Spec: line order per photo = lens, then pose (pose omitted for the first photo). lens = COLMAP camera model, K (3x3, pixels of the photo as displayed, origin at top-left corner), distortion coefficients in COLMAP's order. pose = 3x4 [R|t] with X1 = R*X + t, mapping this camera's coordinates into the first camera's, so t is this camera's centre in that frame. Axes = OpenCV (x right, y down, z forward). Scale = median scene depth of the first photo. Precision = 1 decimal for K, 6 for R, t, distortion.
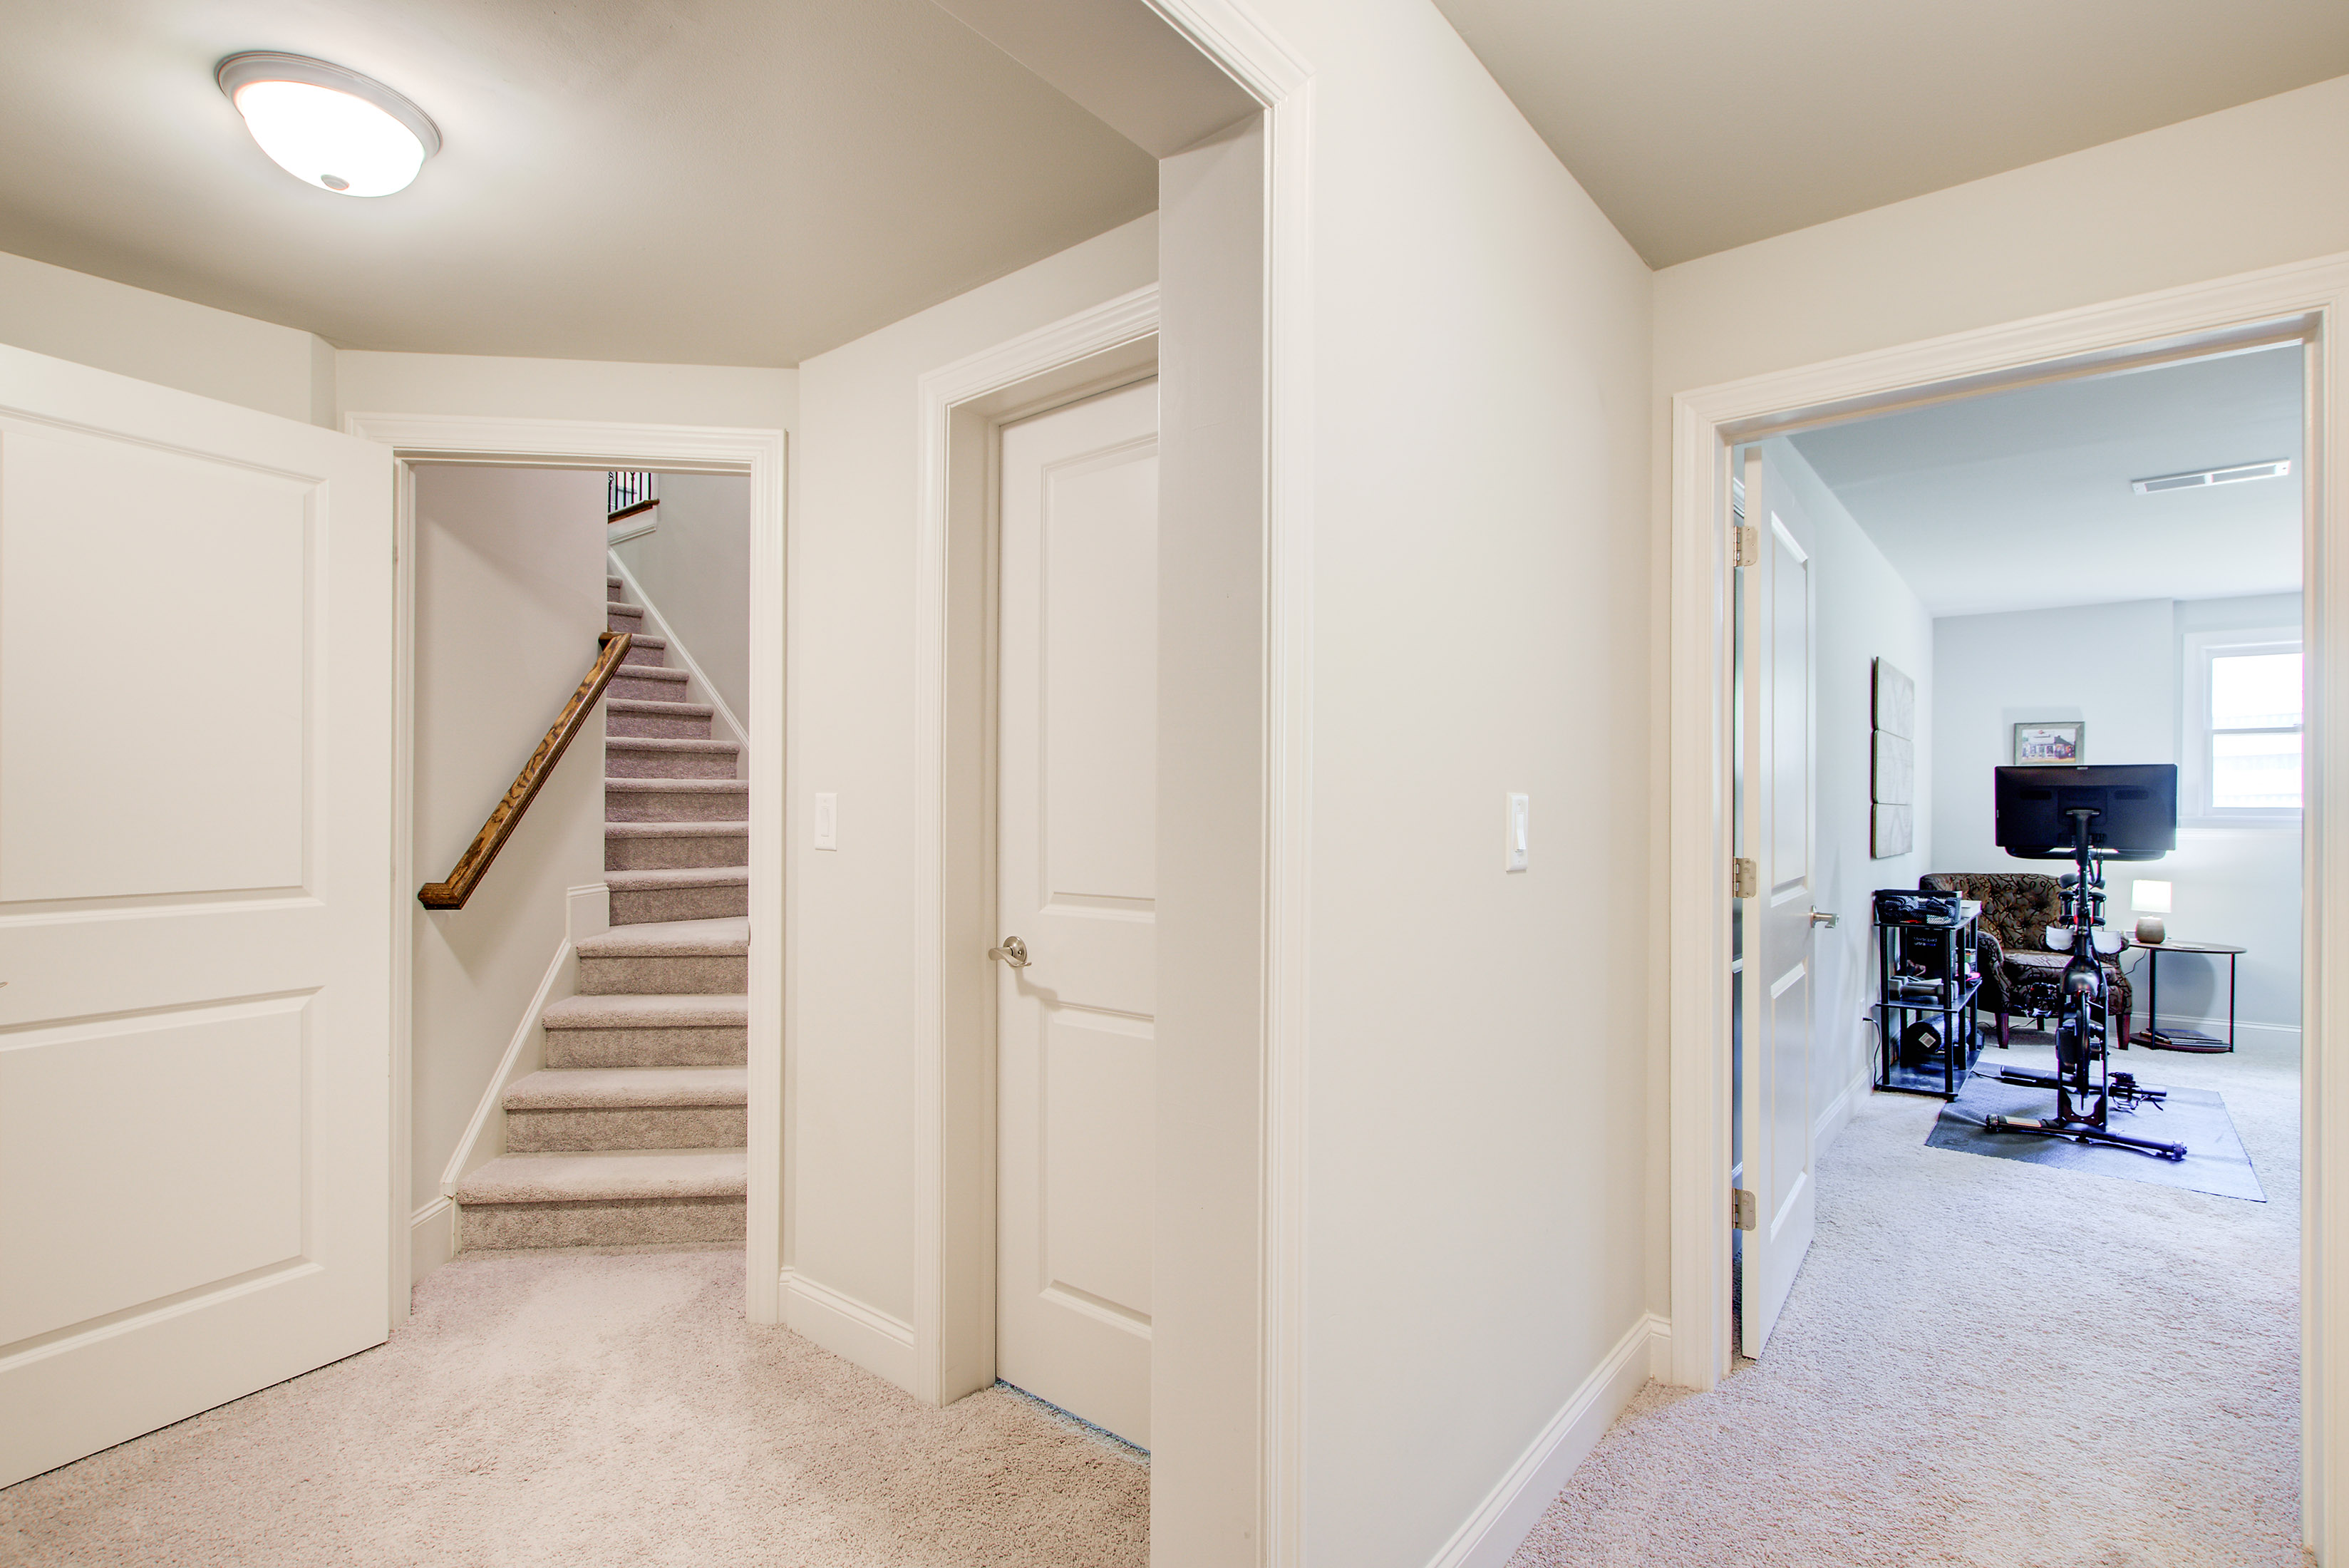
lens RADIAL K [[1111.9, 0, 1178.6], [0, 1111.9, 796.2], [0, 0, 1]] dist [0.024459, -0.021937]
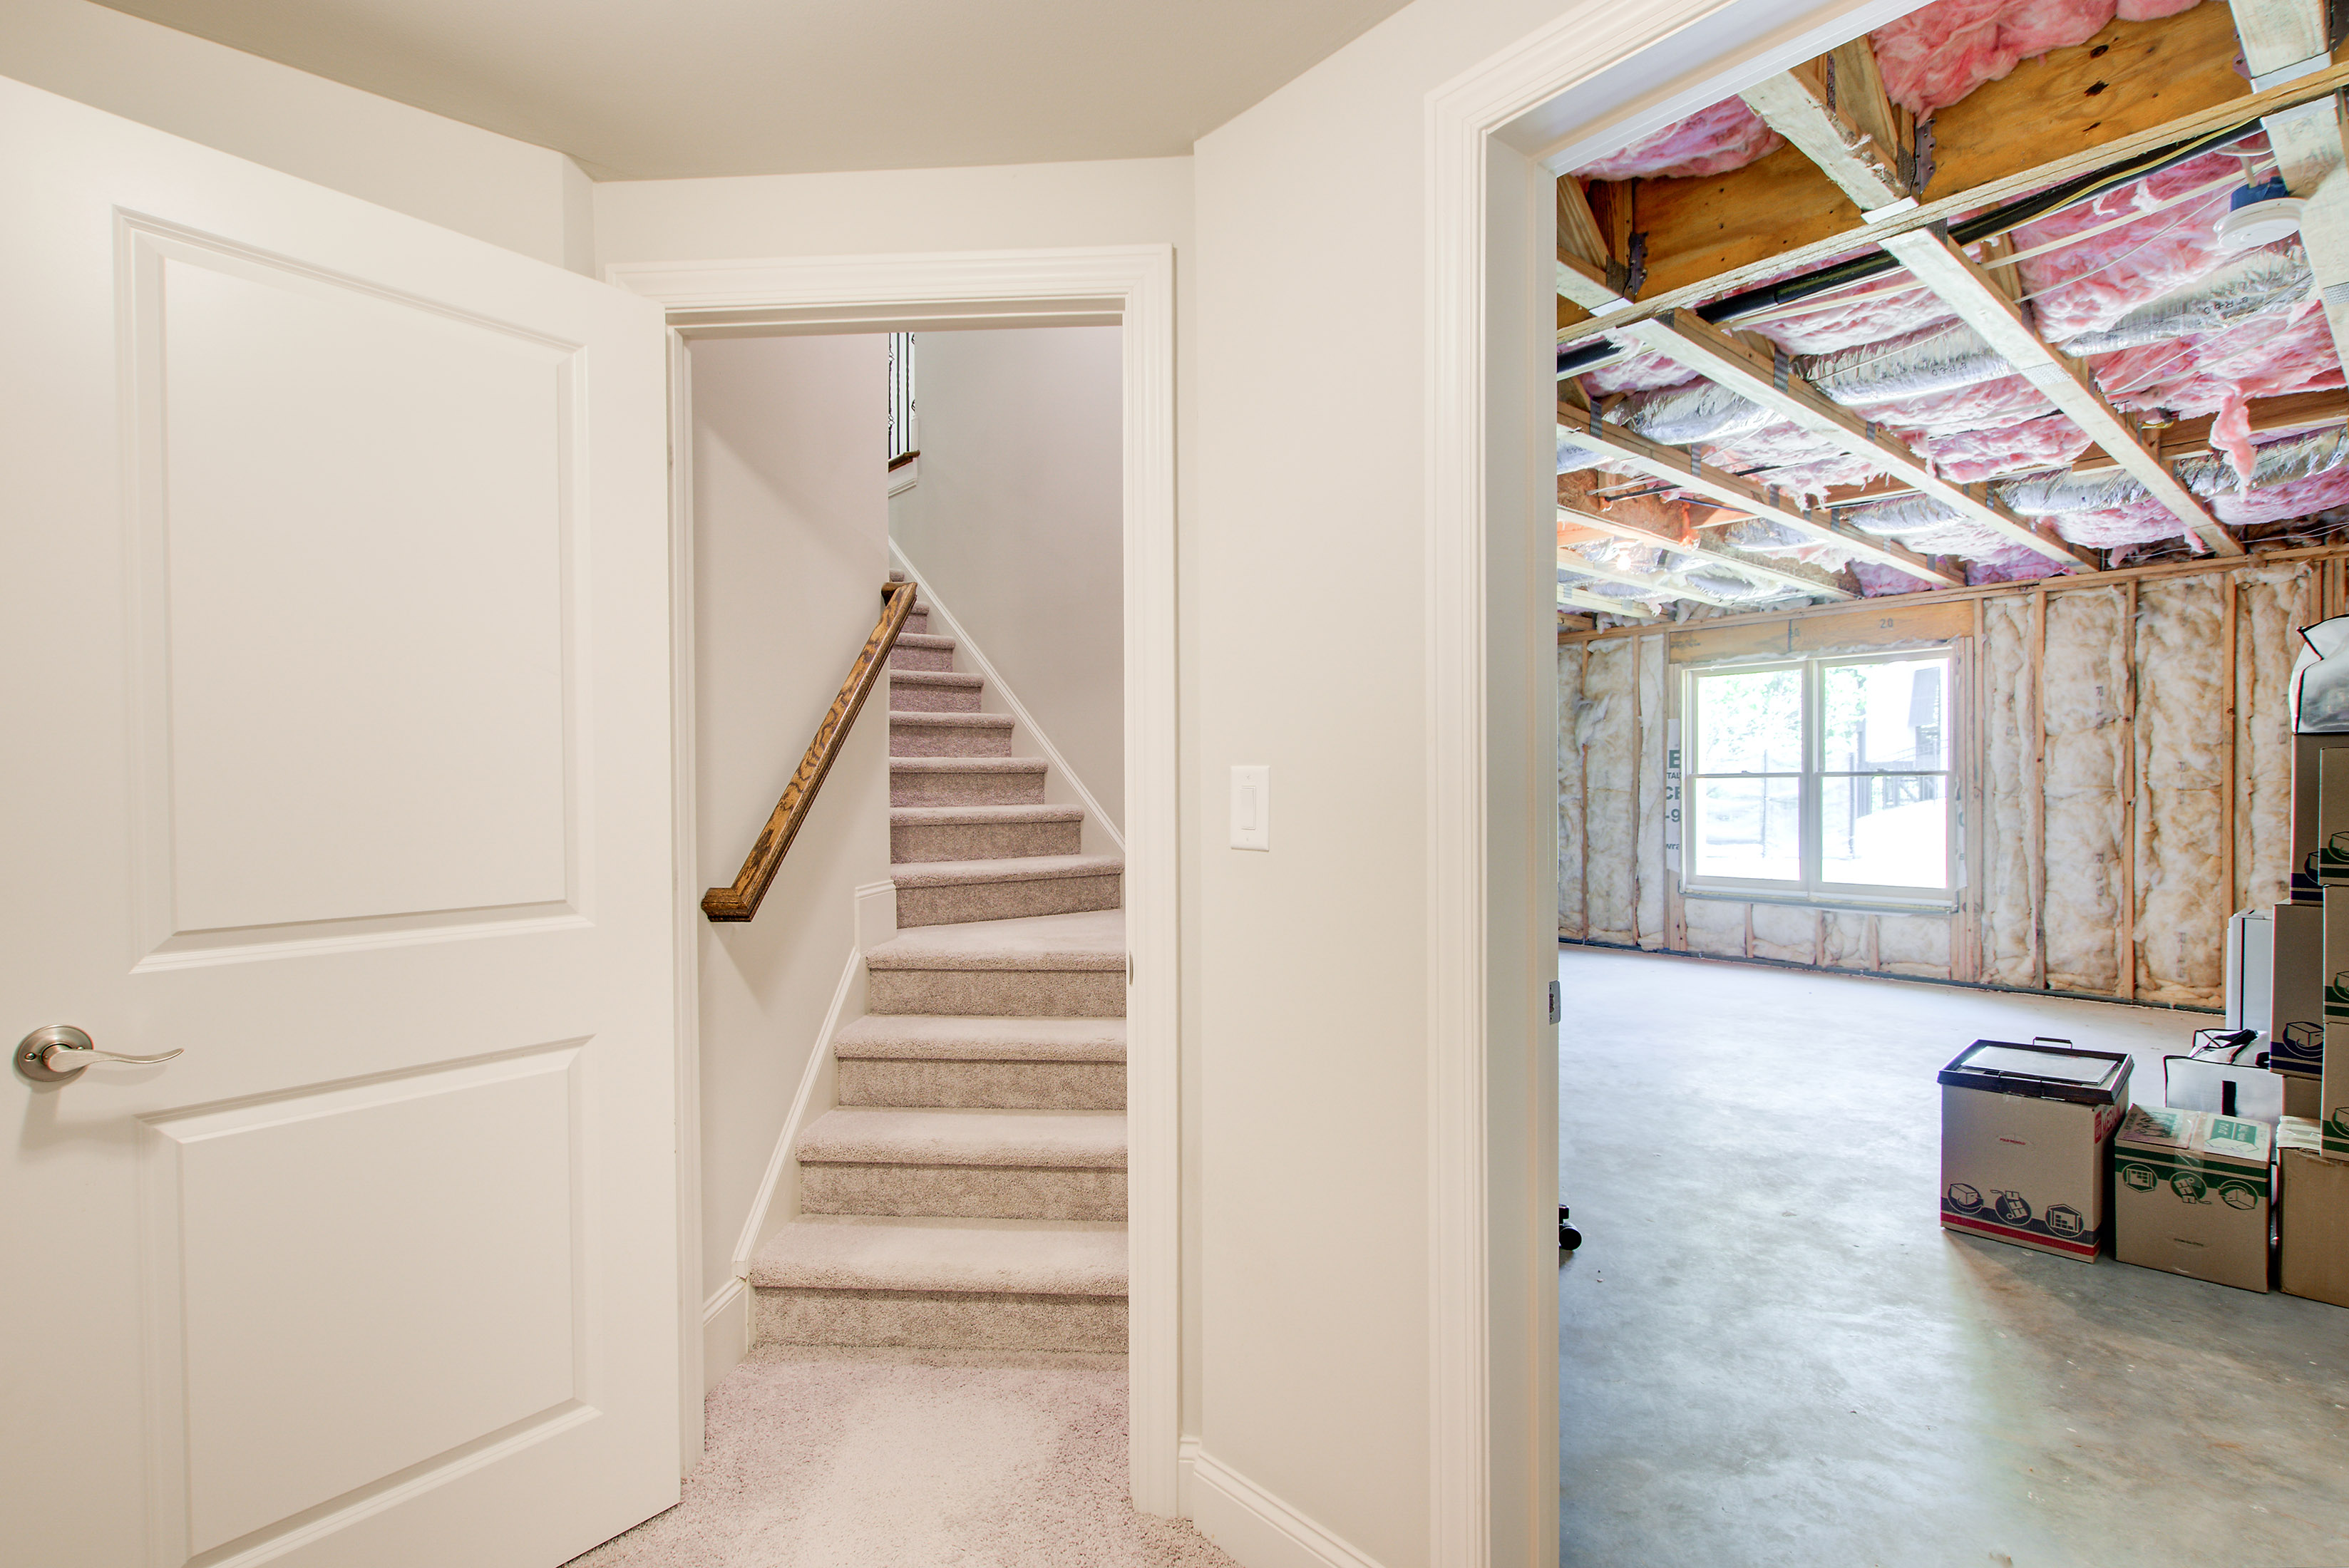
lens RADIAL K [[1119.3, 0, 1181.5], [0, 1119.3, 792.3], [0, 0, 1]] dist [0.001205, -0.000691]
pose [[0.985206, -0.008830, -0.171145, -0.192350], [0.011463, 0.999831, 0.014403, 0.002415], [0.170989, -0.016152, 0.985140, 0.257842]]
